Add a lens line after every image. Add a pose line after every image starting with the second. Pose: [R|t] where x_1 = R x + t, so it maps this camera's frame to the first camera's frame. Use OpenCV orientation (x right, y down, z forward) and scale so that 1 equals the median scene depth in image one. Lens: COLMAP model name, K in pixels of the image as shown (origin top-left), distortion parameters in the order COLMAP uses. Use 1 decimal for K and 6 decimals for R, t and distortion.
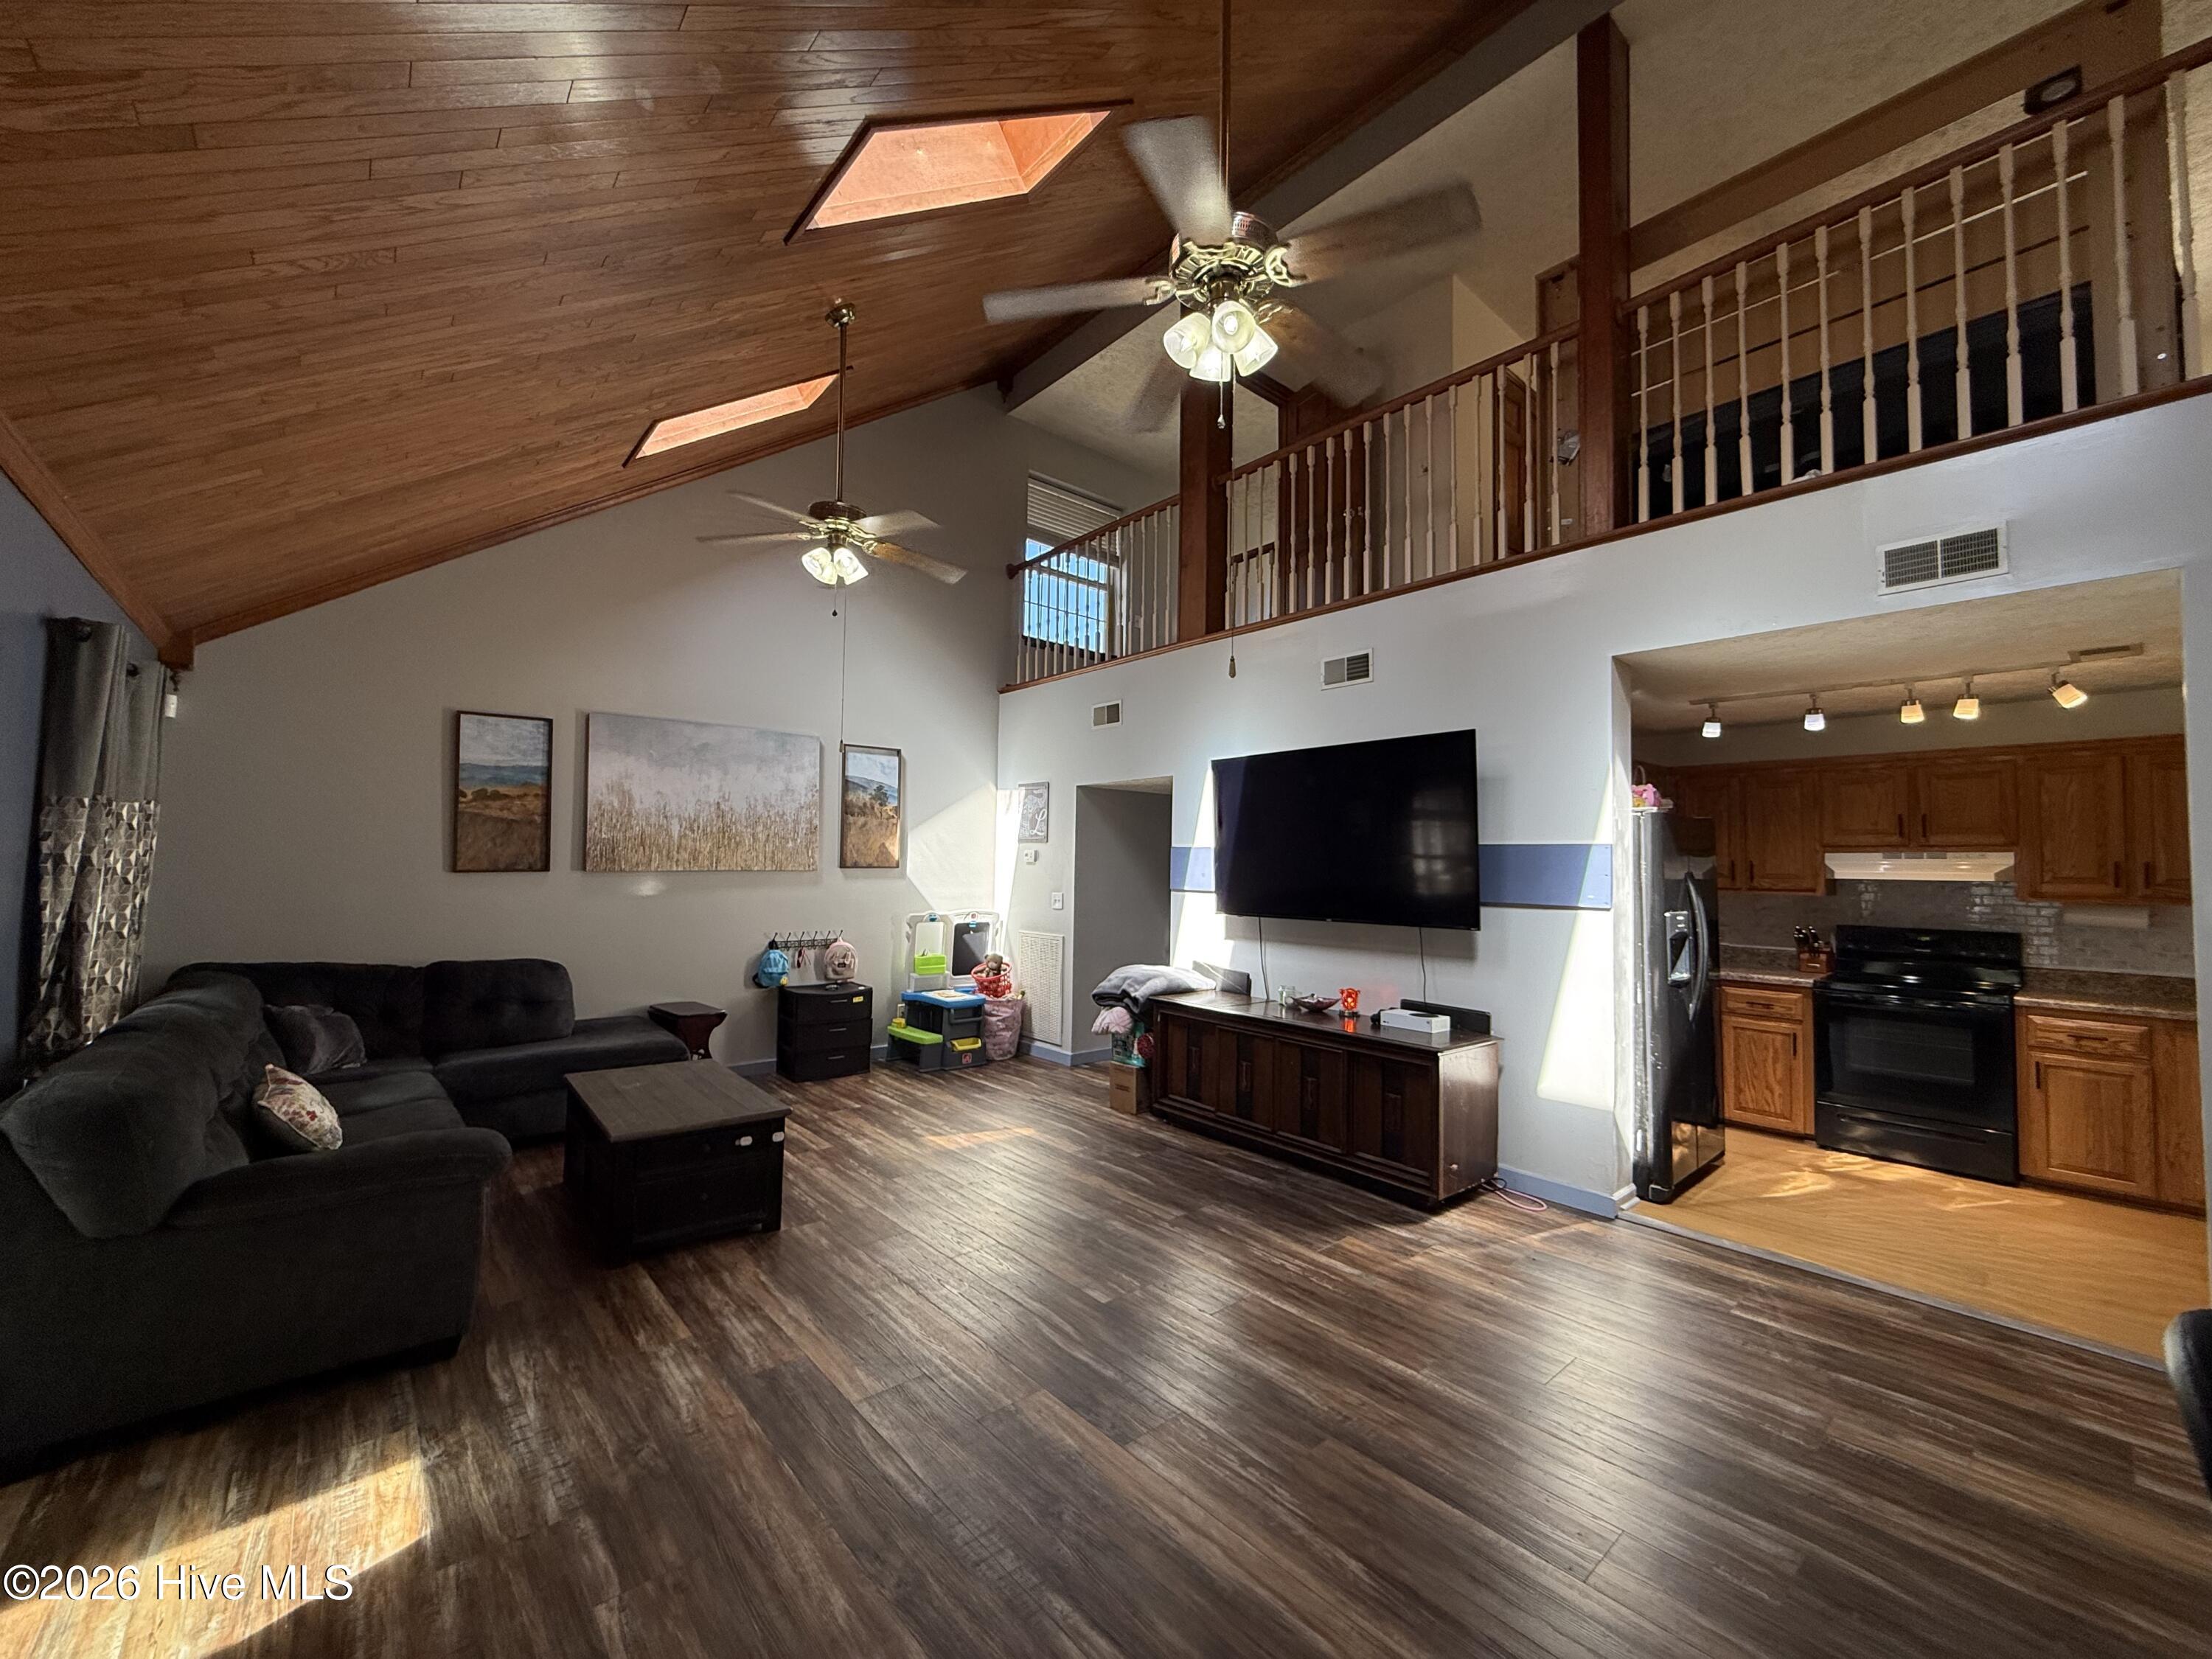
lens RADIAL K [[880.1, 0, 1098.7], [0, 880.1, 830.4], [0, 0, 1]] dist [0.000027, 0.000000]
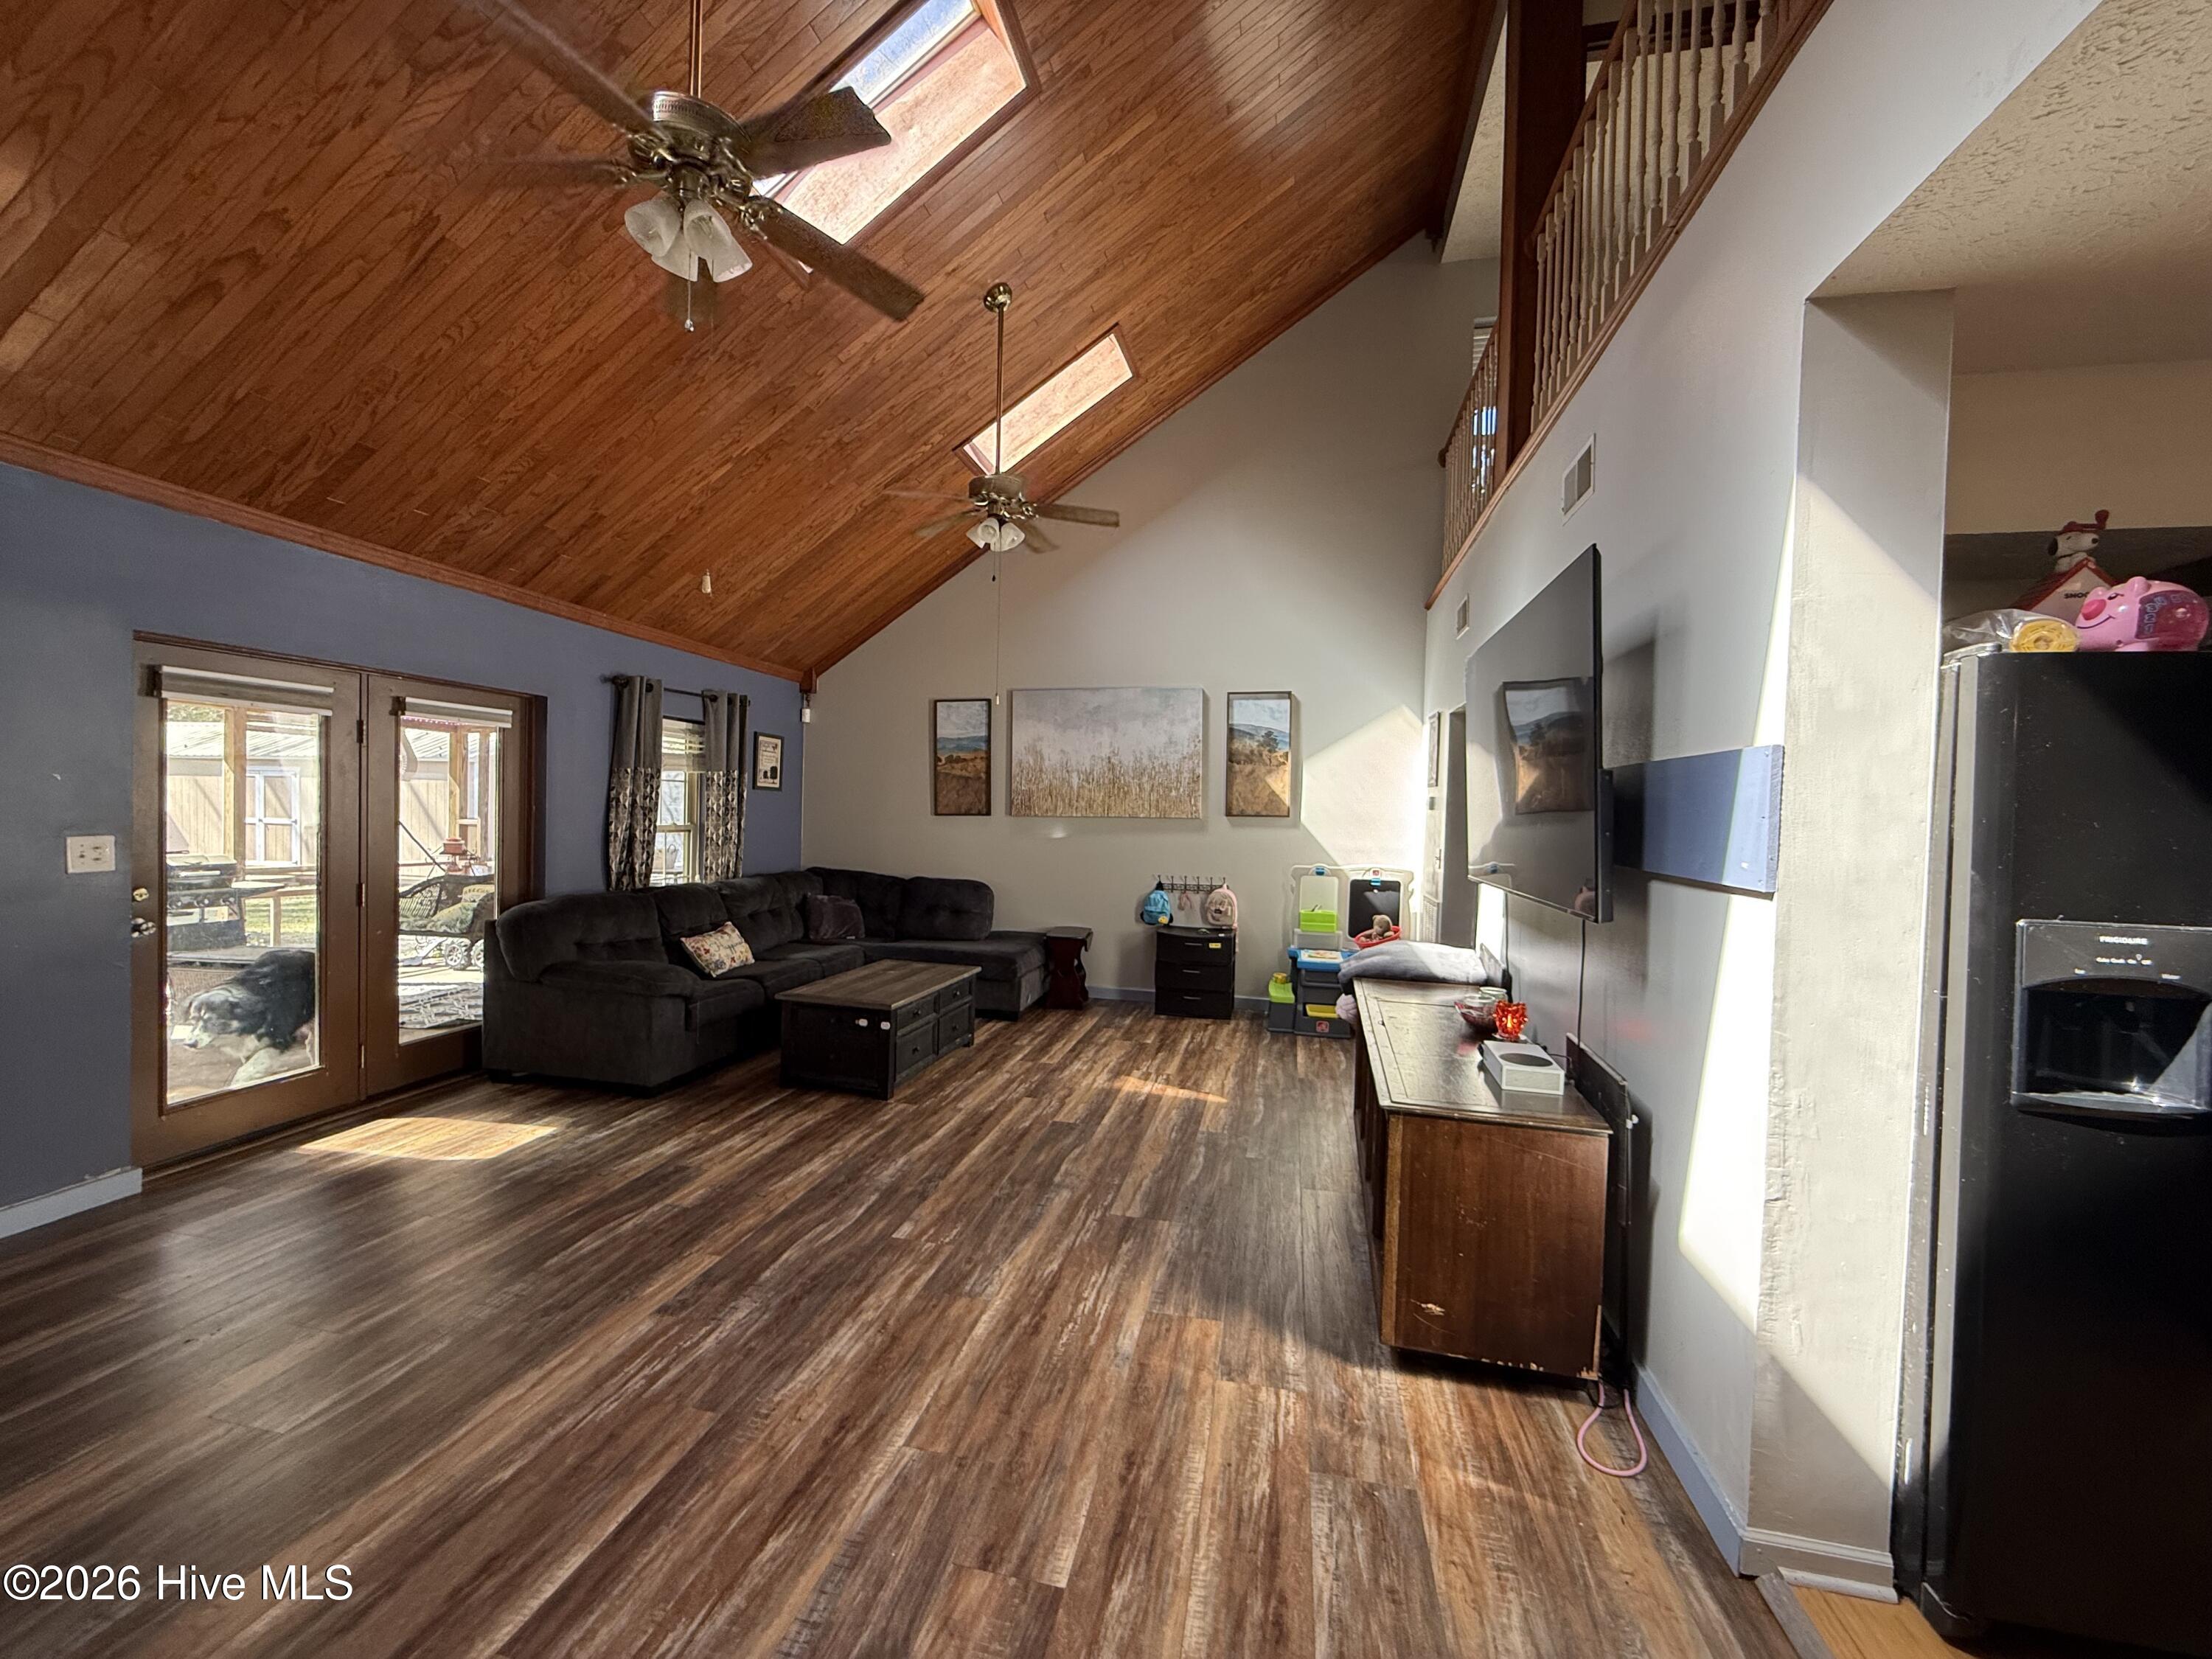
lens RADIAL K [[880.1, 0, 1098.7], [0, 880.1, 830.4], [0, 0, 1]] dist [0.000027, 0.000000]
pose [[0.600940, 0.016612, -0.799121, 0.575127], [0.018437, 0.999230, 0.034636, 0.028785], [0.799081, -0.035547, 0.600171, 0.371966]]
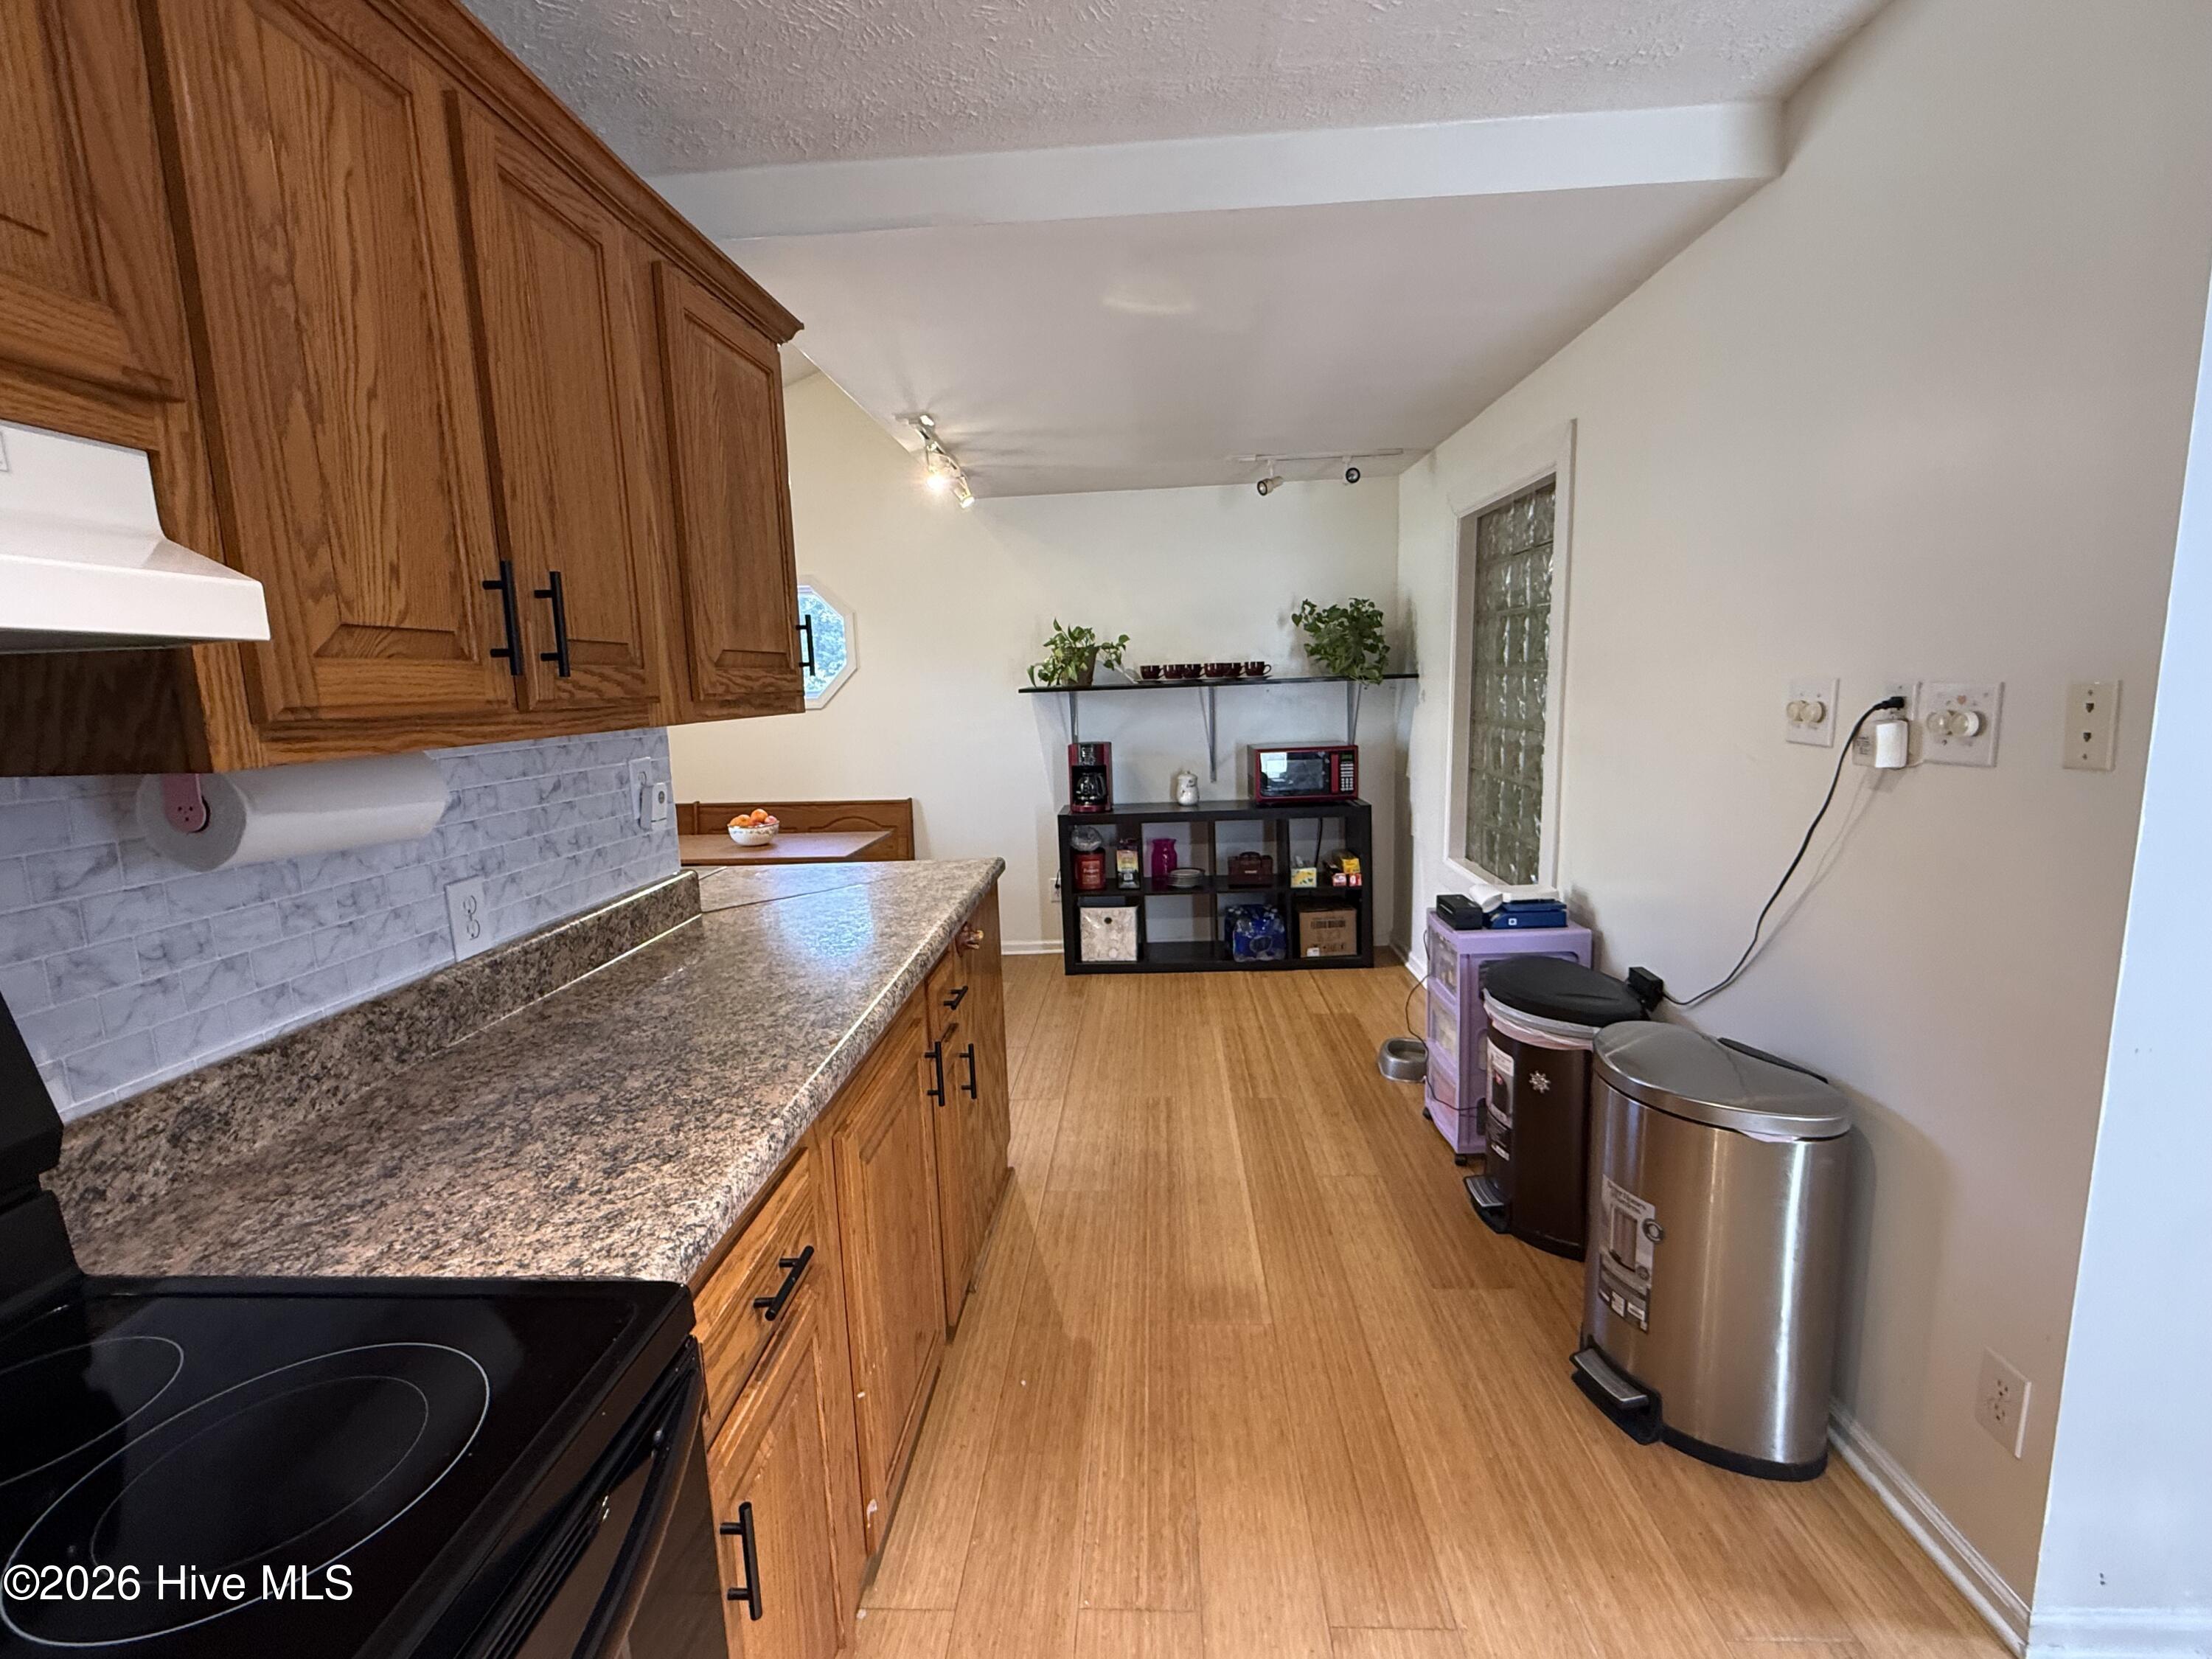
lens RADIAL K [[984.0, 0, 1103.0], [0, 984.0, 830.0], [0, 0, 1]] dist [-0.000545, -0.000116]
pose [[-0.723780, -0.096383, 0.683266, 0.732029], [-0.007348, 0.991217, 0.132039, 0.060706], [-0.689991, 0.090546, -0.718132, 0.931735]]
